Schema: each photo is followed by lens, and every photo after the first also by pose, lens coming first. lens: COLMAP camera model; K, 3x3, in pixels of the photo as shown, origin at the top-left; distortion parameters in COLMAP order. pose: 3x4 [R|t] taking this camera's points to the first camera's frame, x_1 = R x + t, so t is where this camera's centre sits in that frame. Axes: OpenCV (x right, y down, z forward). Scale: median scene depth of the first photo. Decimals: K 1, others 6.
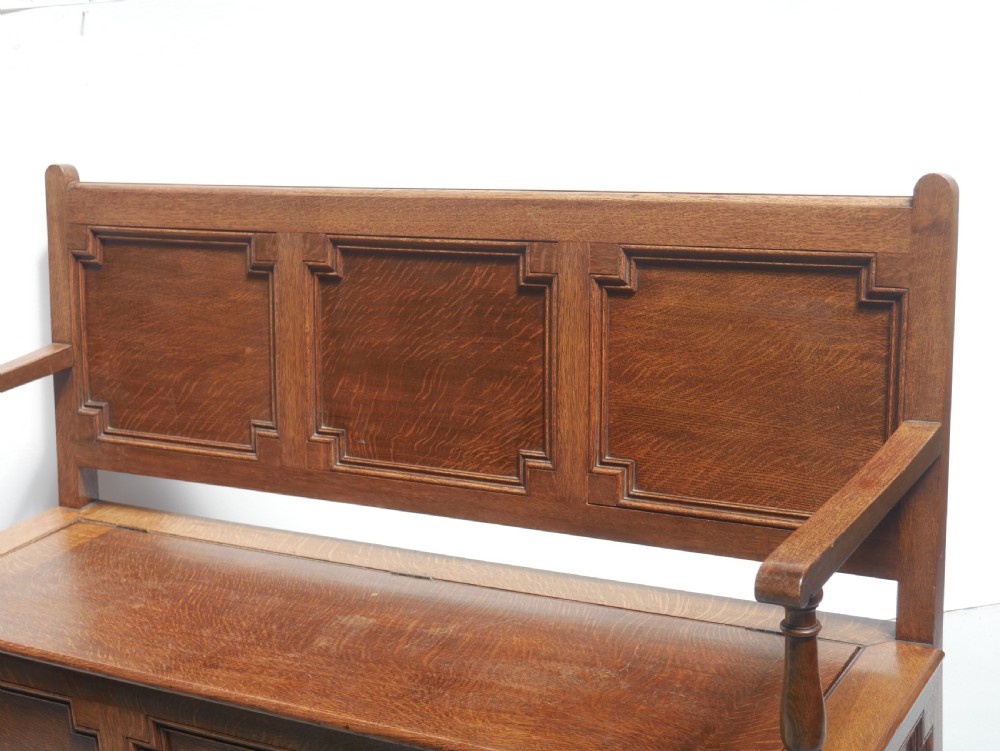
lens RADIAL K [[1543.8, 0, 500.0], [0, 1543.8, 375.5], [0, 0, 1]] dist [0.038476, -0.142249]
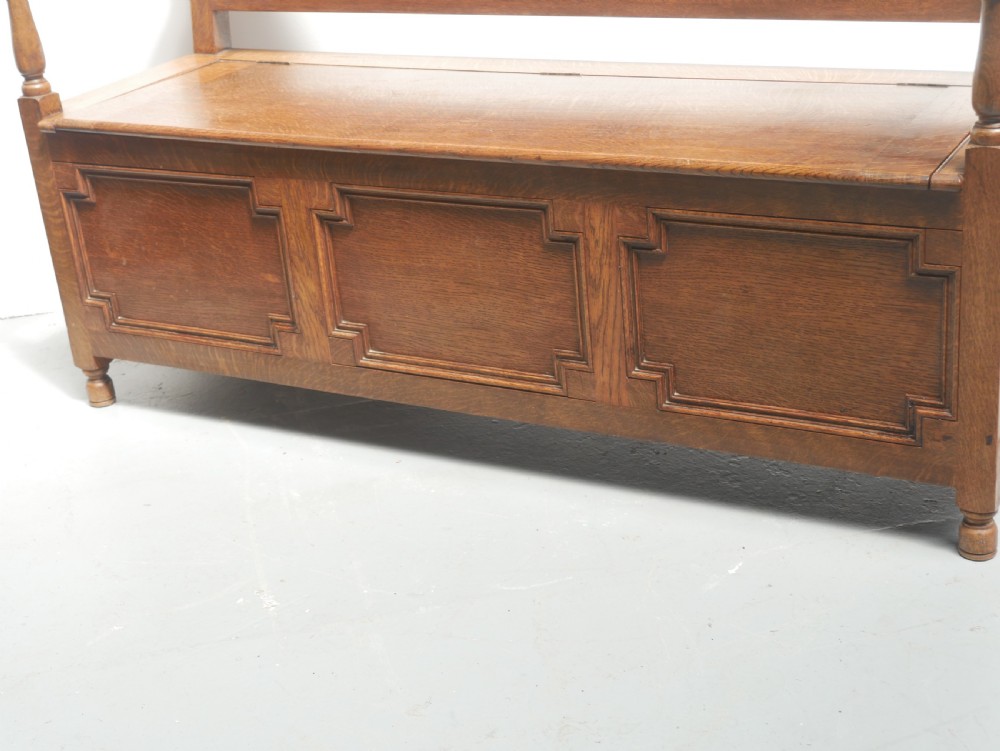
lens RADIAL K [[1543.8, 0, 500.0], [0, 1543.8, 375.5], [0, 0, 1]] dist [0.038476, -0.142249]
pose [[0.999688, -0.021919, 0.011952, -0.134468], [0.020052, 0.990142, 0.138621, 0.216030], [-0.014872, -0.138339, 0.990273, -0.072964]]
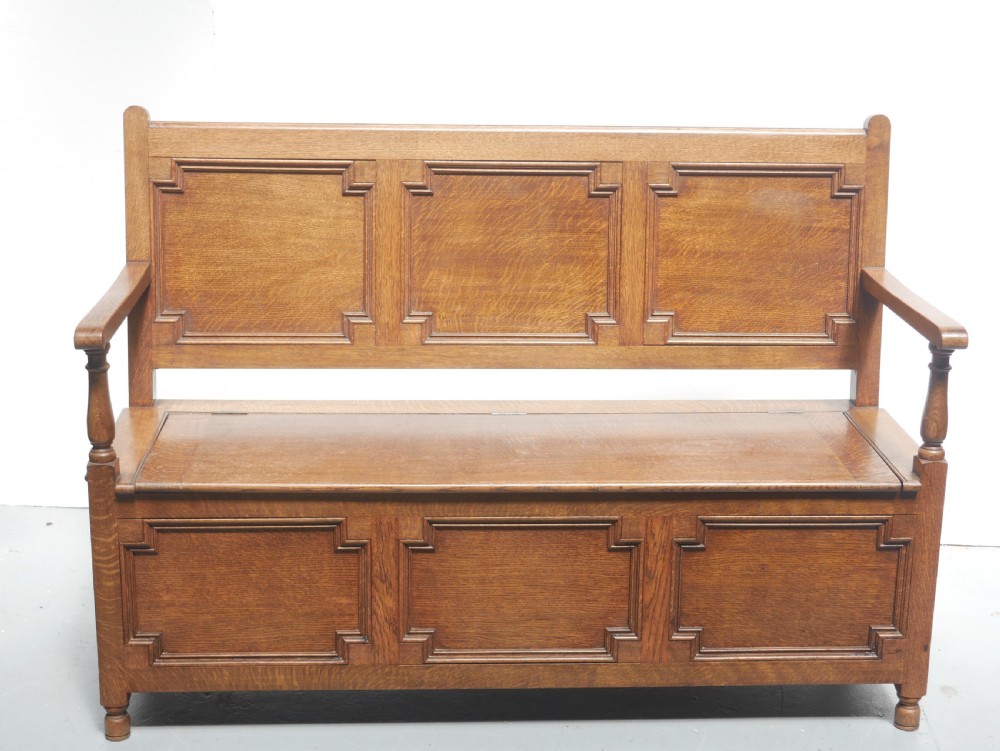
lens RADIAL K [[1639.4, 0, 474.3], [0, 1639.4, 377.2], [0, 0, 1]] dist [-0.007840, 0.059820]
pose [[0.837516, -0.069881, 0.541926, -0.992048], [0.072216, 0.997244, 0.016988, 0.083142], [-0.541620, 0.024908, 0.840254, -0.211349]]
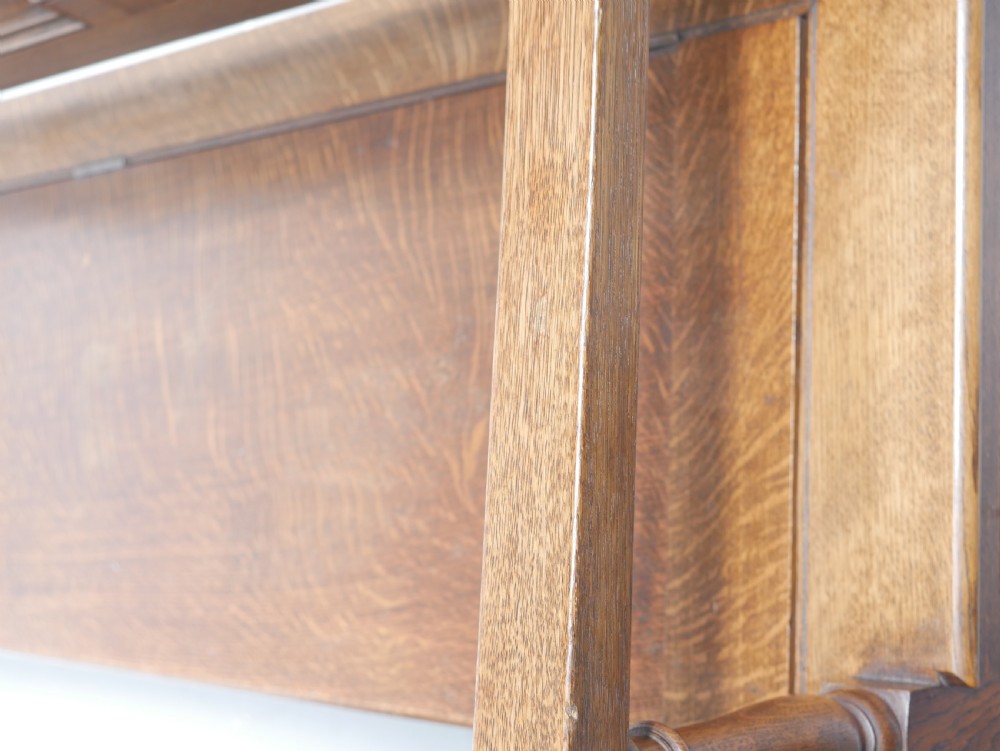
lens RADIAL K [[1552.1, 0, 421.7], [0, 1552.1, 332.8], [0, 0, 1]] dist [0.031682, -0.023015]
pose [[0.680117, -0.522746, -0.513982, 0.333588], [0.719786, 0.343128, 0.603466, -0.127745], [-0.139098, -0.780384, 0.609633, 0.684988]]
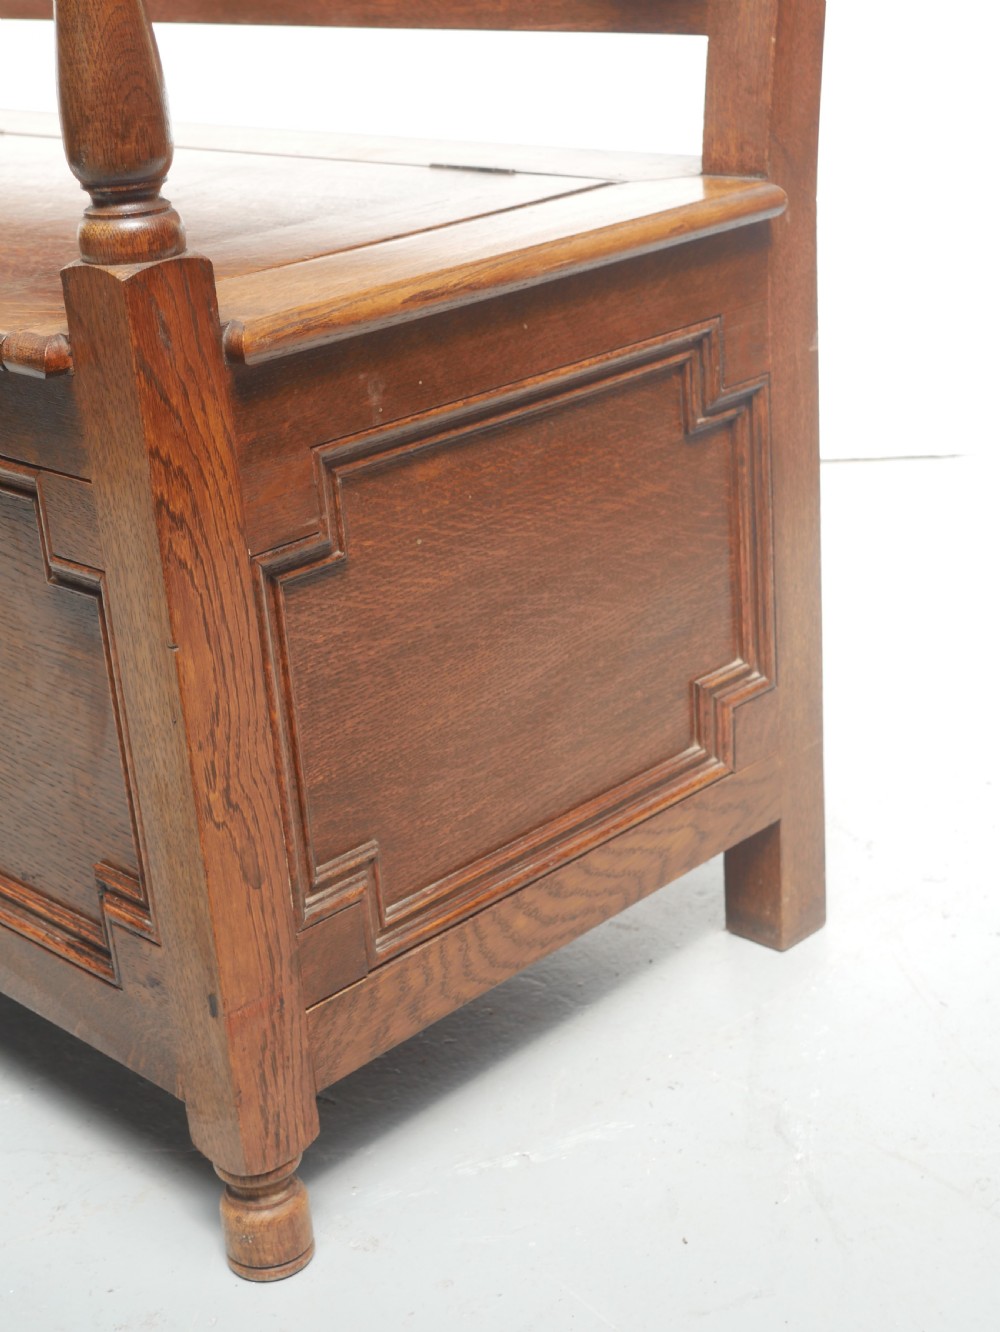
lens RADIAL K [[2056.3, 0, 502.4], [0, 2056.3, 649.6], [0, 0, 1]] dist [0.038476, -0.142249]
pose [[0.966863, 0.103728, -0.233275, 0.355047], [-0.072150, 0.987510, 0.140063, 0.227895], [0.244890, -0.118591, 0.962271, 0.391226]]
